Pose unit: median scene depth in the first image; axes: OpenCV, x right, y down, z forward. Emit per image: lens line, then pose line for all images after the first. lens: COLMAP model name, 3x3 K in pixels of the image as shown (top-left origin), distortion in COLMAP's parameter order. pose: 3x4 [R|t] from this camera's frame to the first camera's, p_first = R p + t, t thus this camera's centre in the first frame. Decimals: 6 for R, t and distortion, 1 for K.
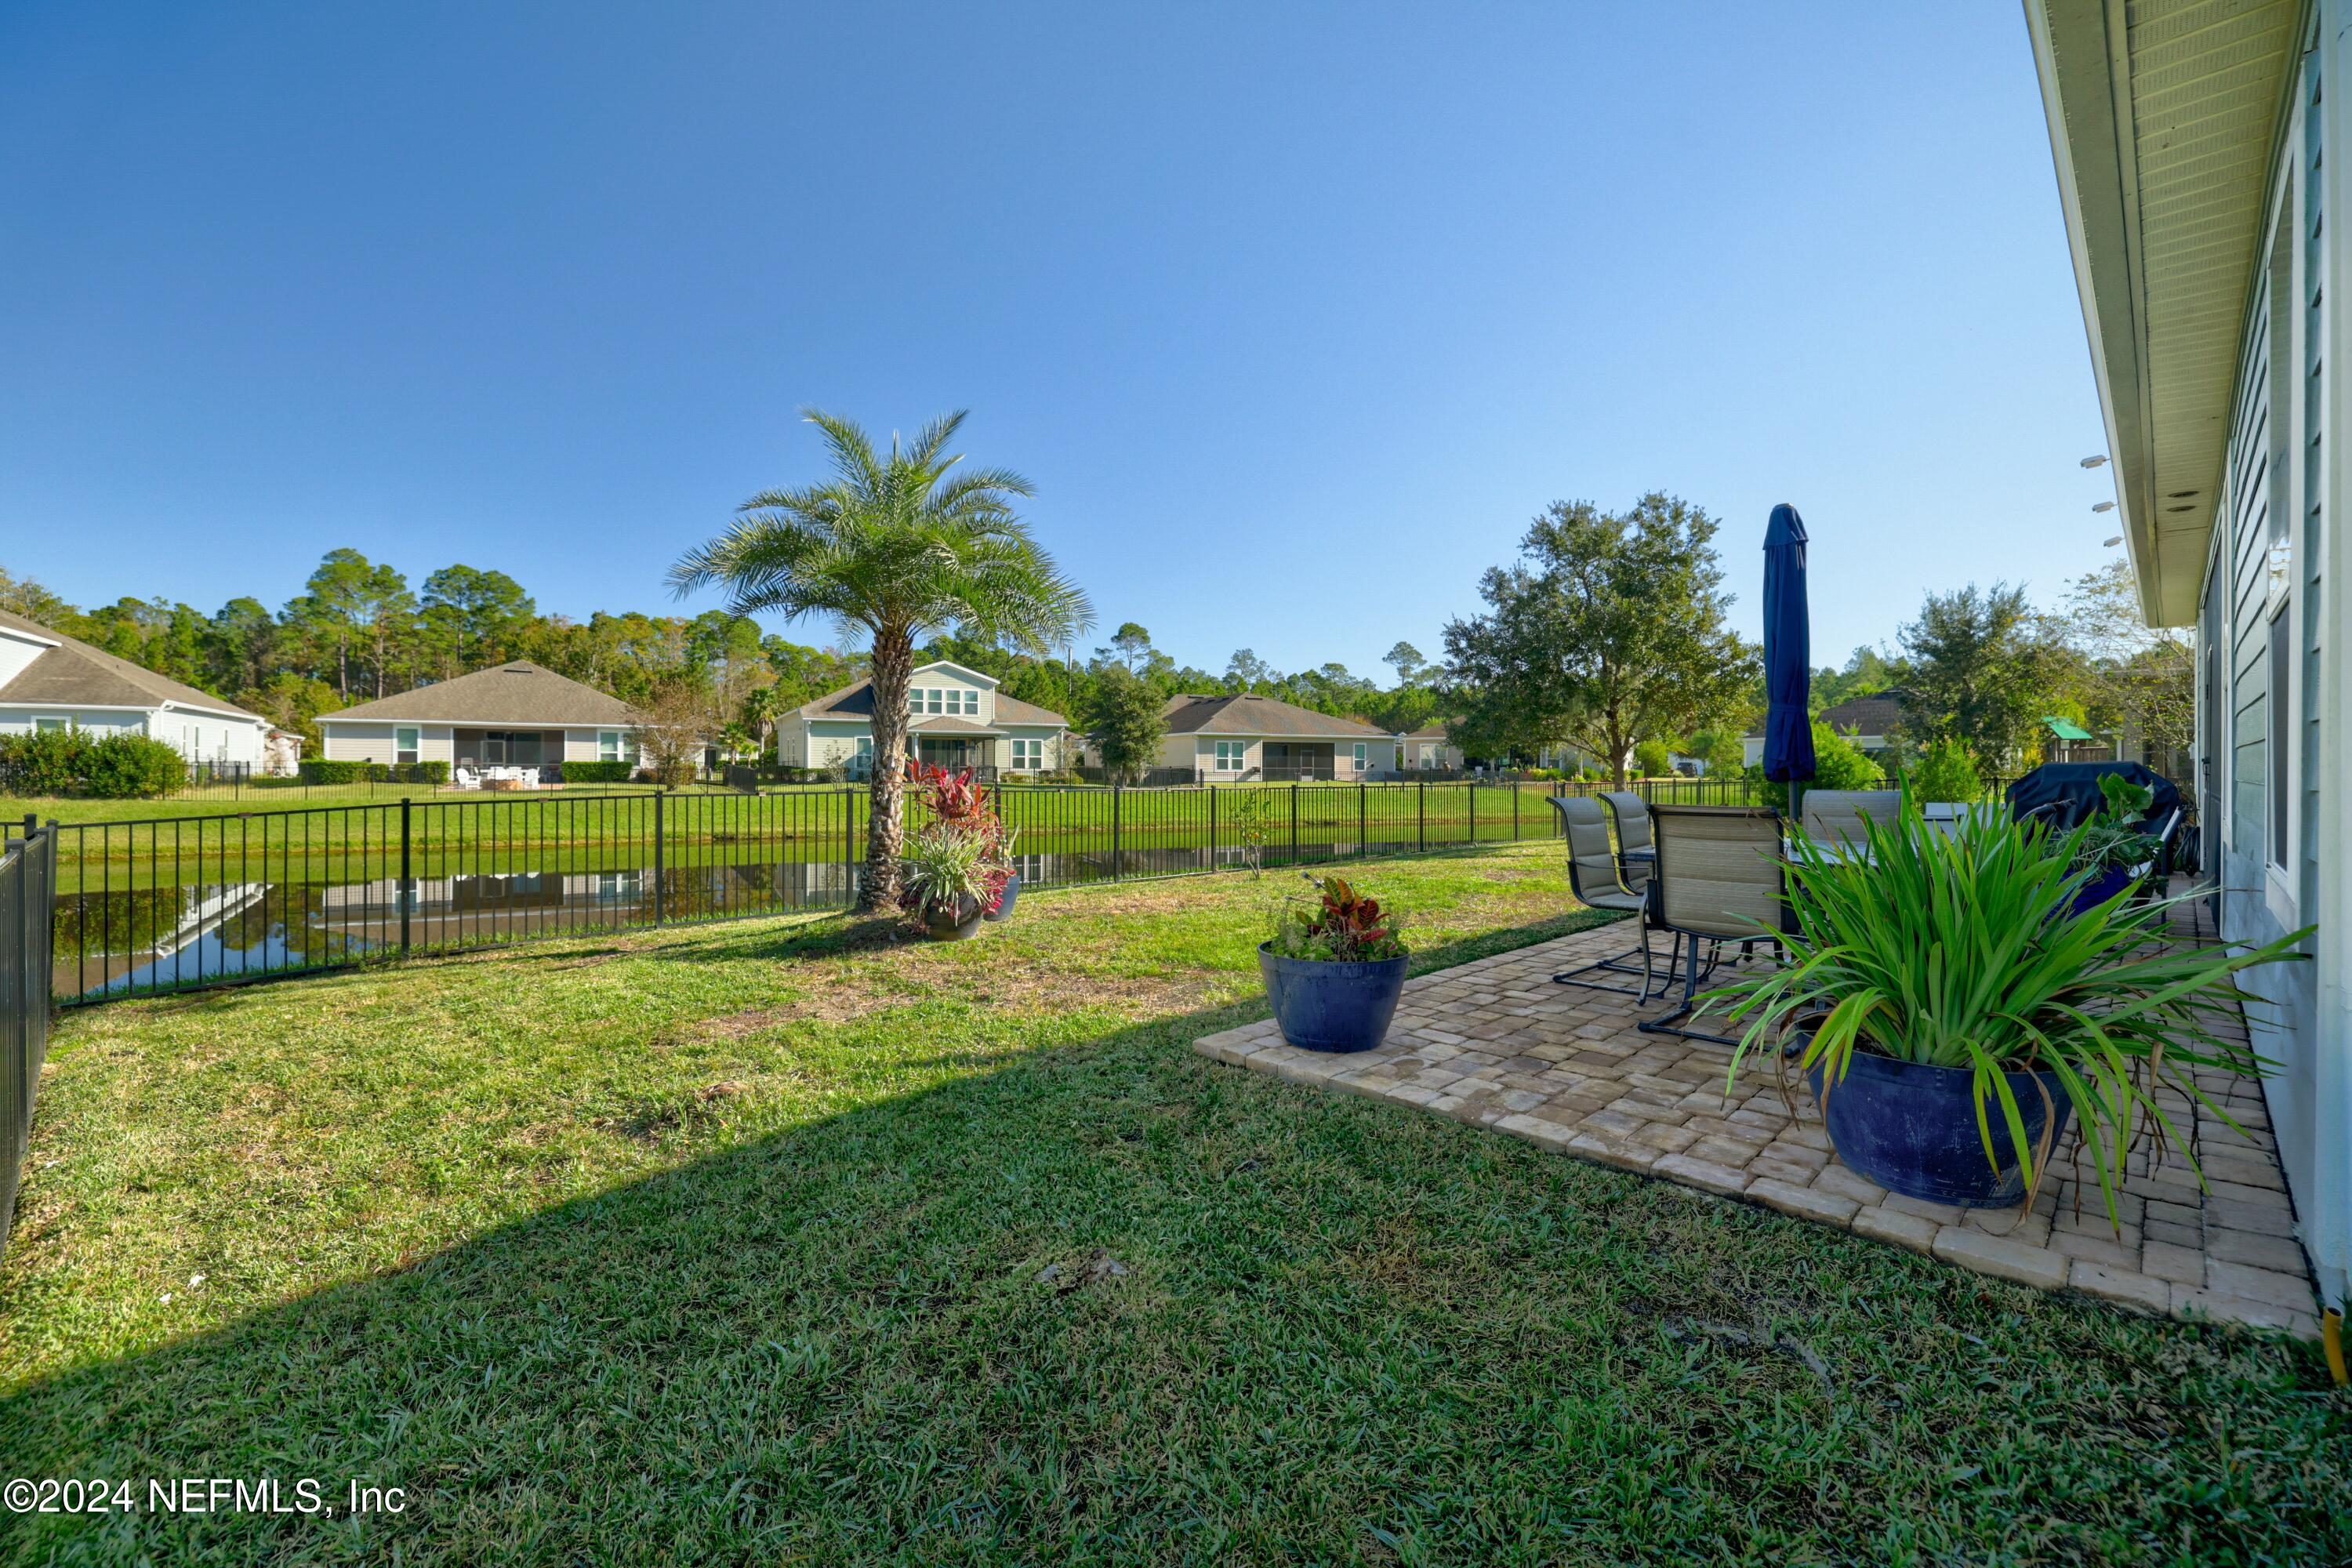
lens RADIAL K [[993.3, 0, 1149.3], [0, 993.3, 766.3], [0, 0, 1]] dist [-0.000696, -0.000059]
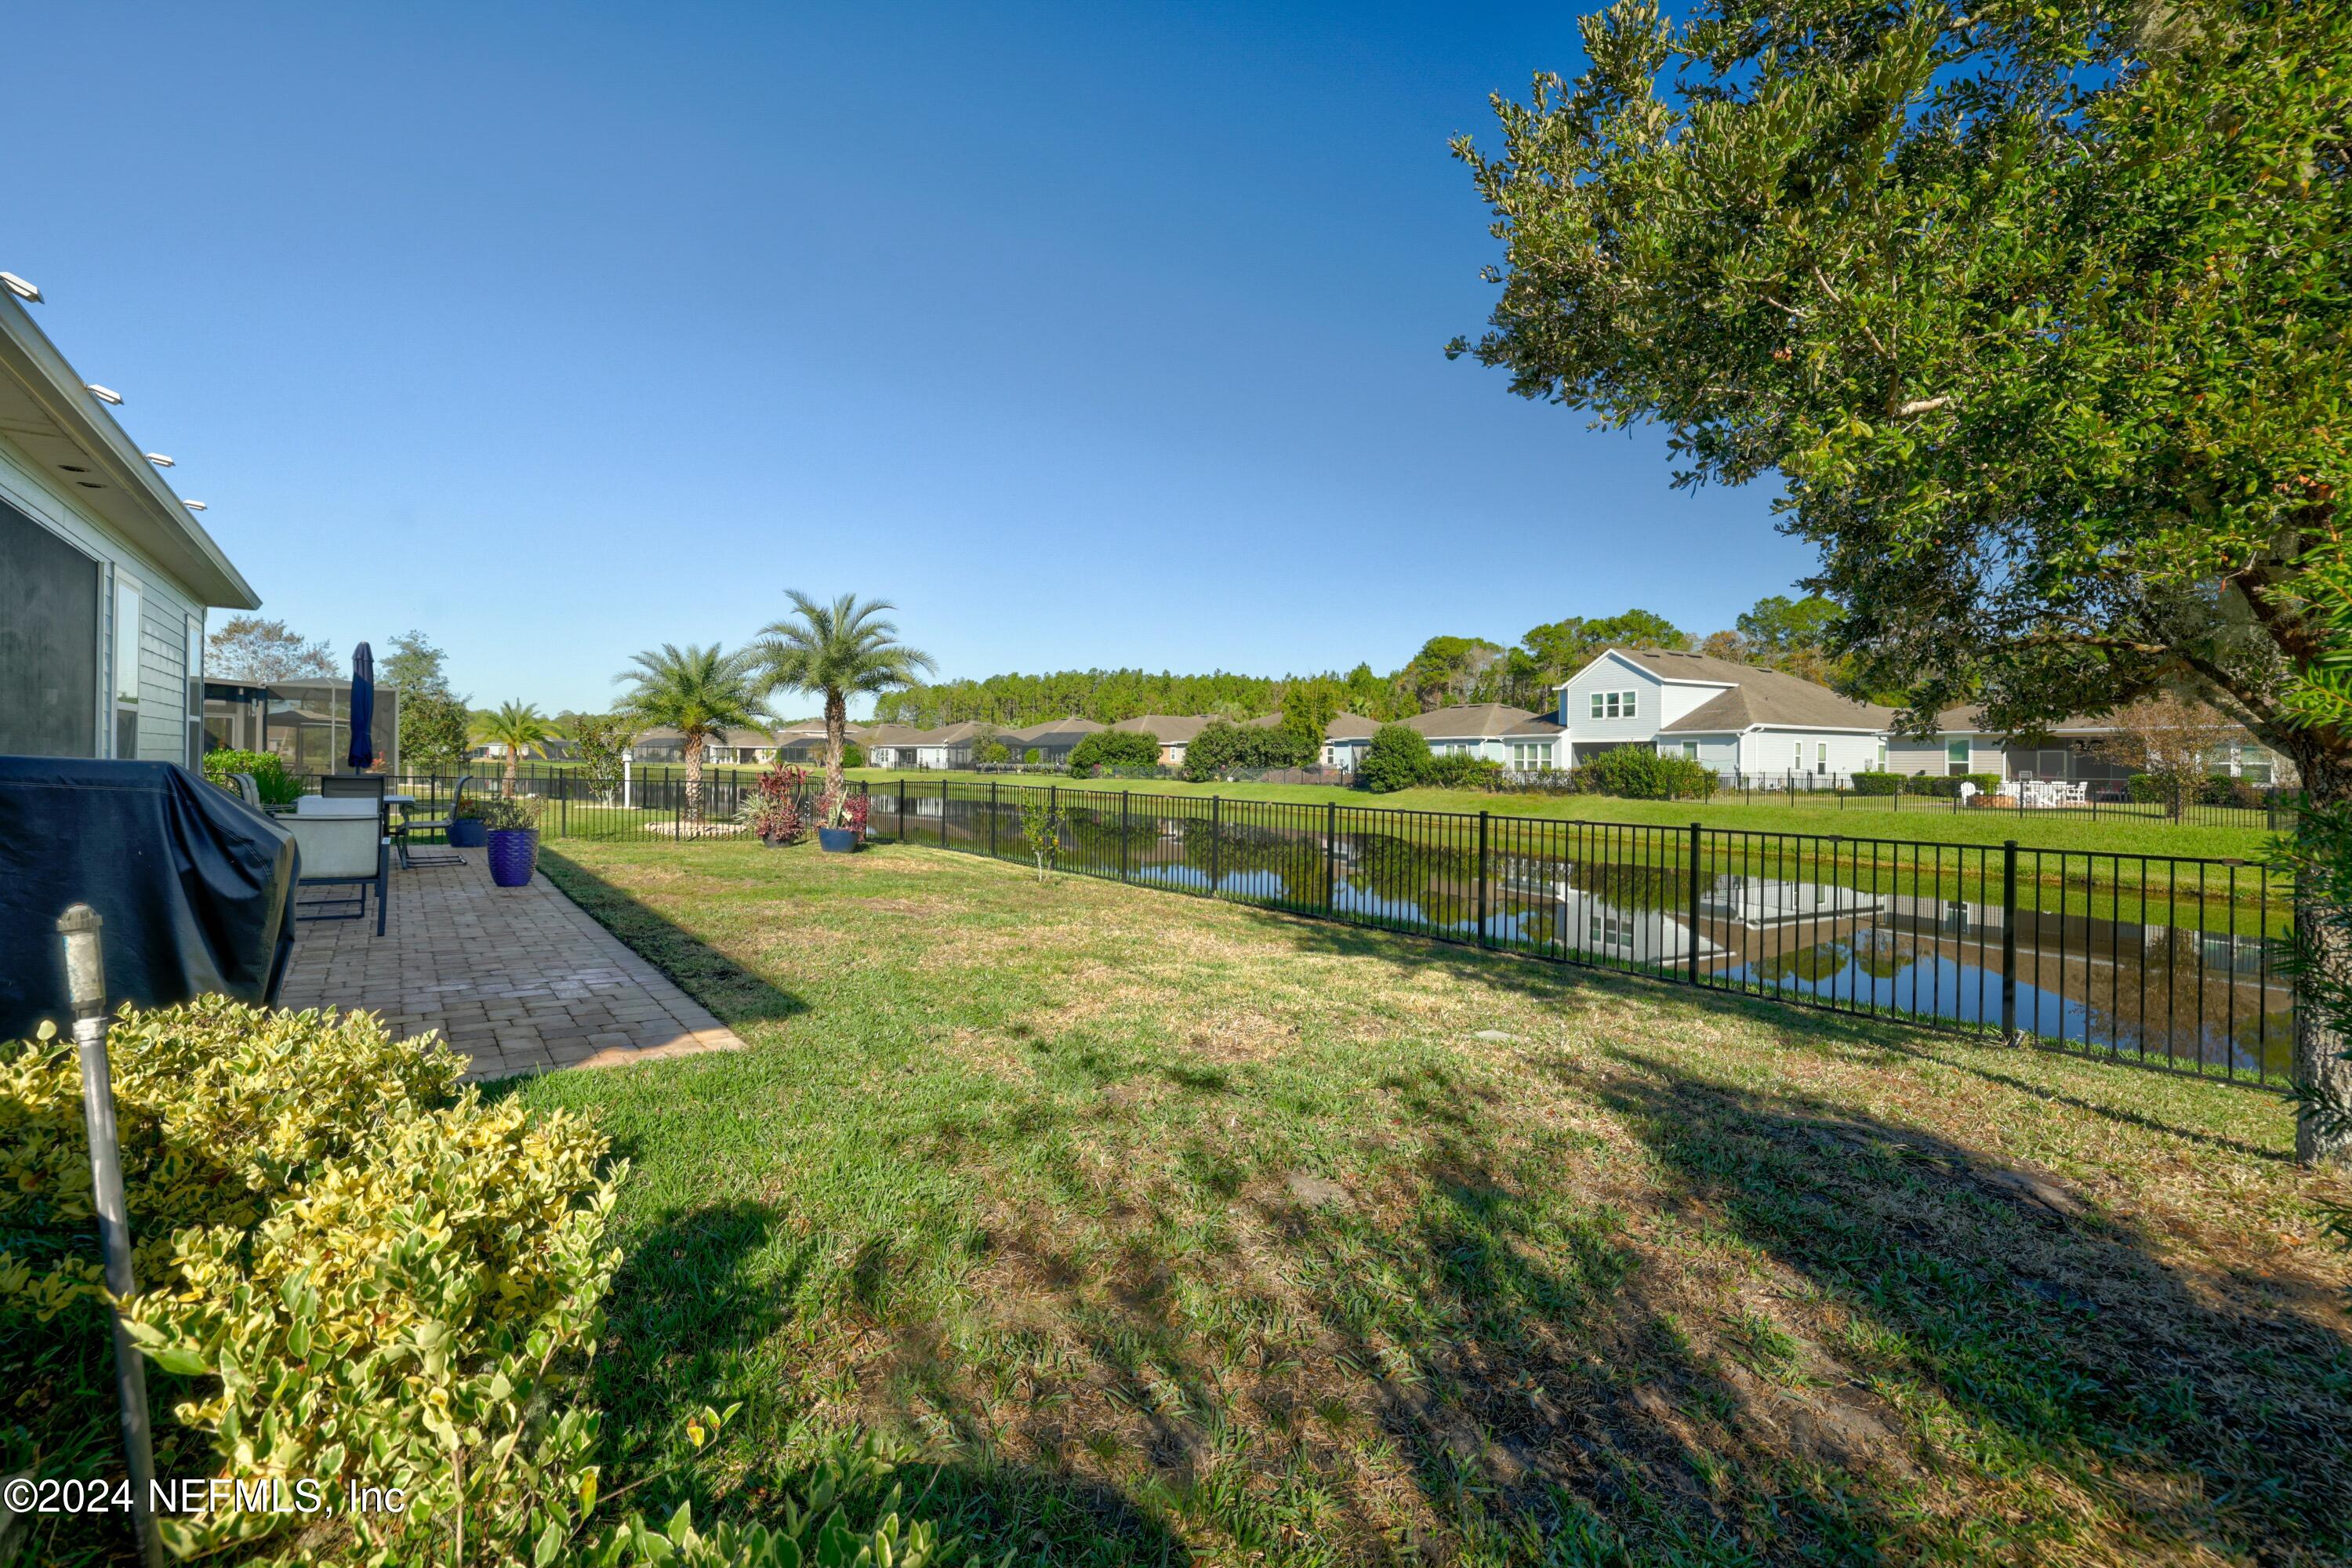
lens RADIAL K [[979.4, 0, 1154.1], [0, 979.4, 764.0], [0, 0, 1]] dist [-0.003348, -0.000634]
pose [[-0.095969, -0.005881, -0.995367, 0.215090], [-0.010411, 0.999934, -0.004904, -0.001650], [0.995330, 0.009892, -0.096024, 0.257256]]
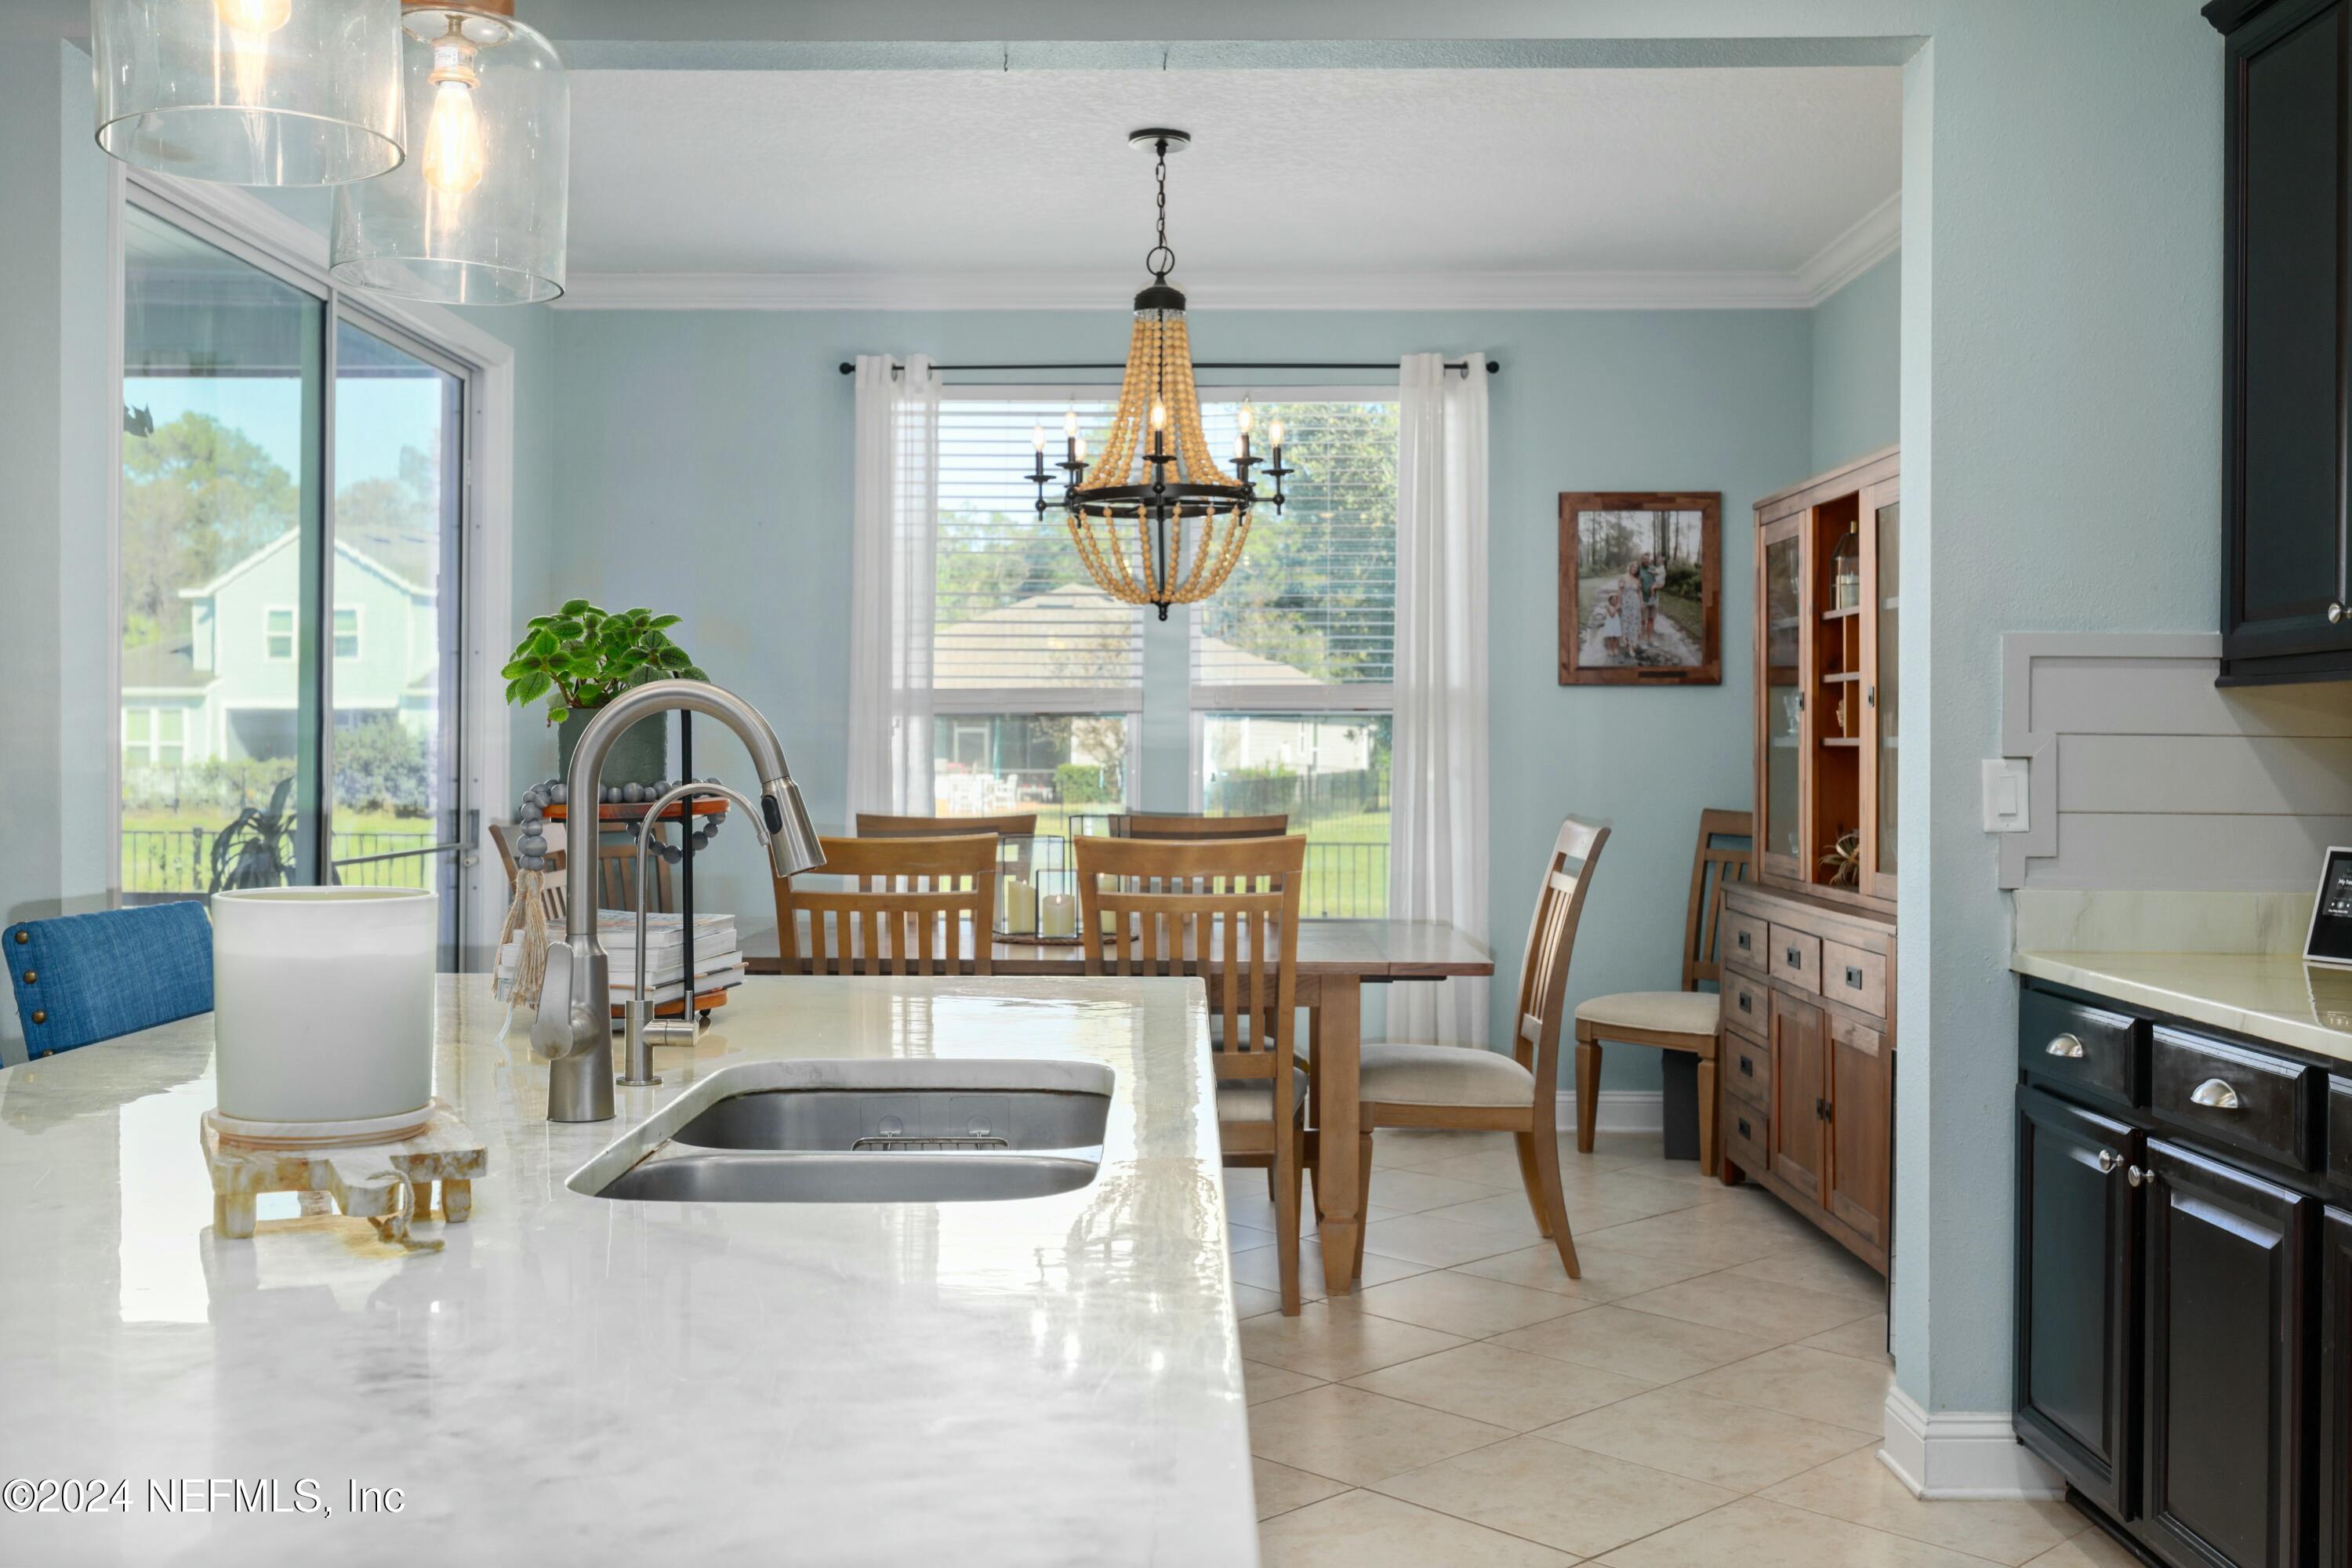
lens RADIAL K [[2284.4, 0, 1162.5], [0, 2284.4, 772.0], [0, 0, 1]] dist [-0.008496, 0.000000]
pose [[0.717374, 0.001049, -0.696687, 0.291083], [0.000420, 0.999998, 0.001938, -0.003092], [0.696688, -0.001683, 0.717372, 0.100273]]
